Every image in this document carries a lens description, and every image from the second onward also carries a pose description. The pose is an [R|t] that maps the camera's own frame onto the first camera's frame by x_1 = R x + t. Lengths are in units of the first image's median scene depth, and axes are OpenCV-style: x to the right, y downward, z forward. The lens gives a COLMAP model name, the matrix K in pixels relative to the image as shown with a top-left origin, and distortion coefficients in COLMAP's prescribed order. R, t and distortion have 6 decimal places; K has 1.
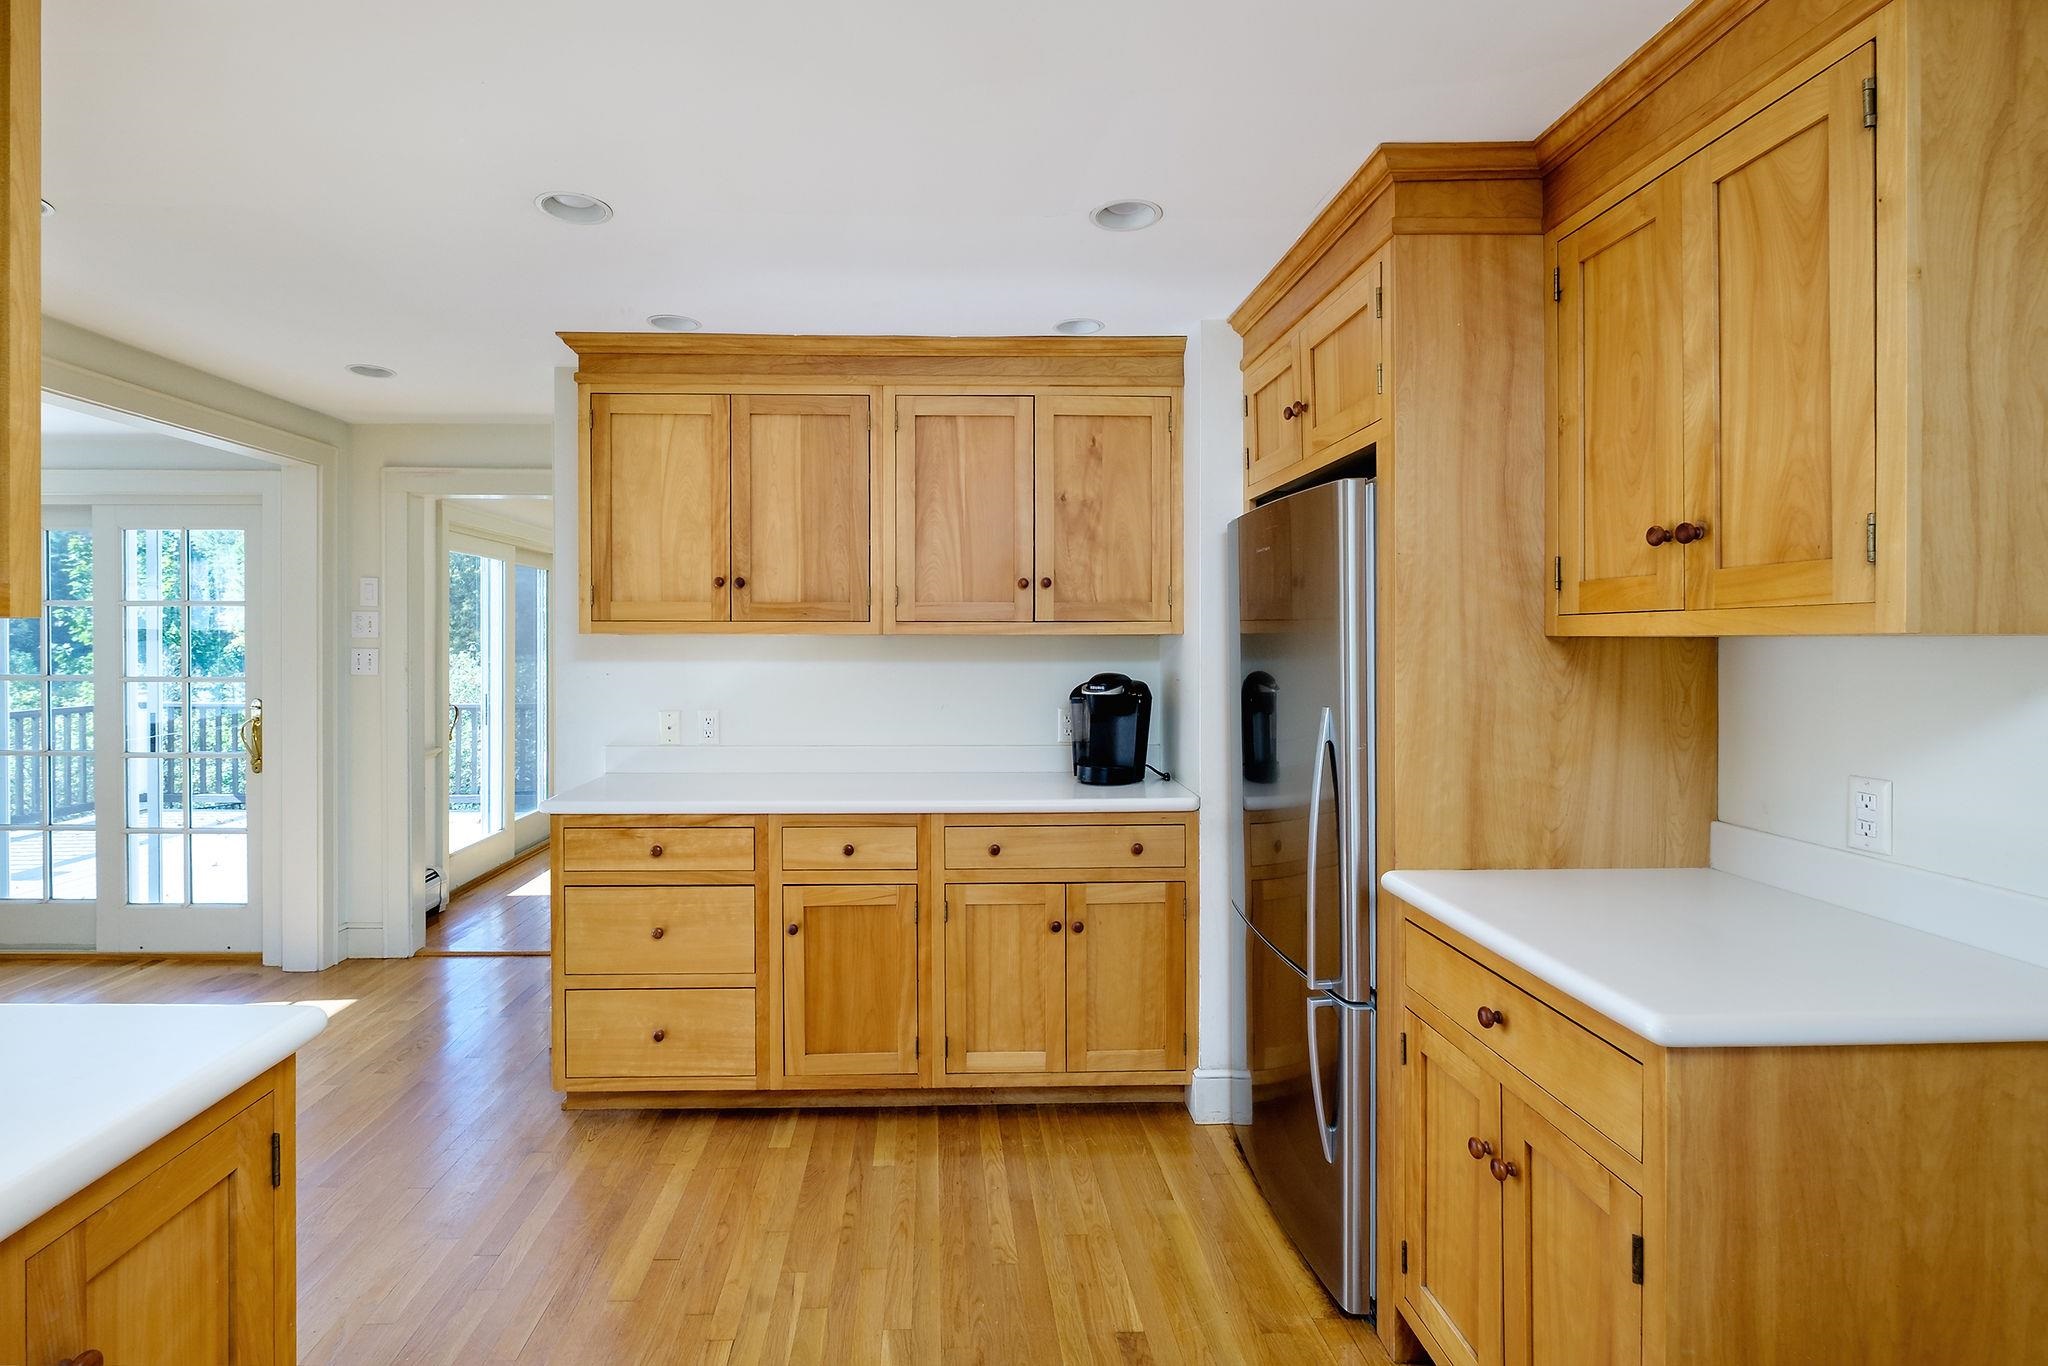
lens RADIAL K [[968.7, 0, 930.2], [0, 968.7, 638.0], [0, 0, 1]] dist [-0.000549, -0.000216]
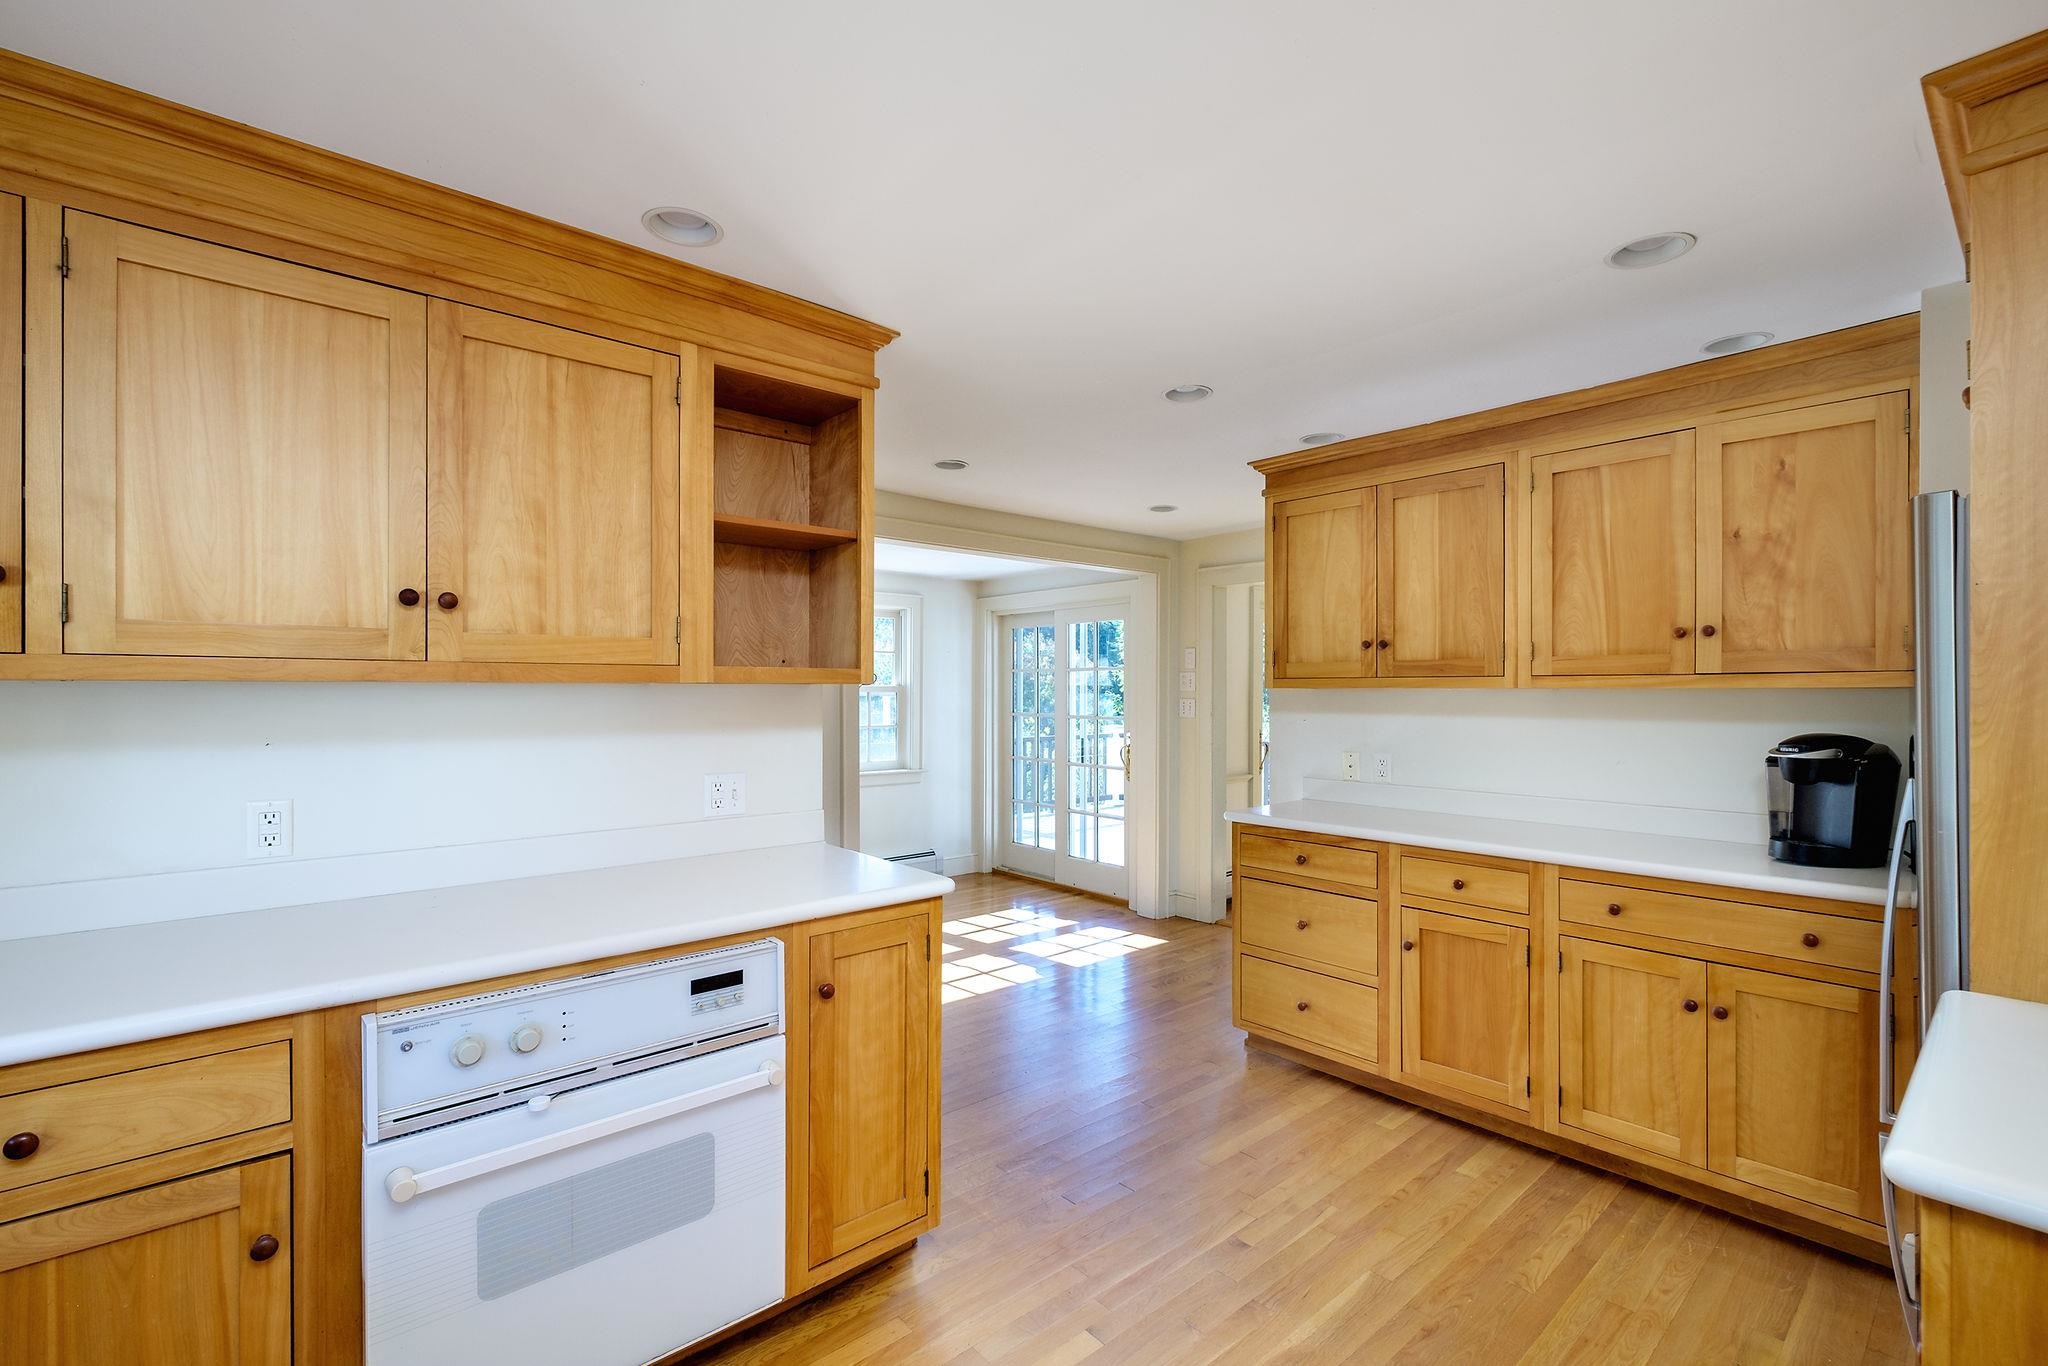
lens RADIAL K [[880.4, 0, 1024.0], [0, 880.4, 683.0], [0, 0, 1]] dist [-0.000890, -0.000122]
pose [[0.652418, -0.007118, -0.757826, 0.341927], [0.000734, 0.999961, -0.008761, -0.001587], [0.757859, 0.005159, 0.652398, -0.025726]]
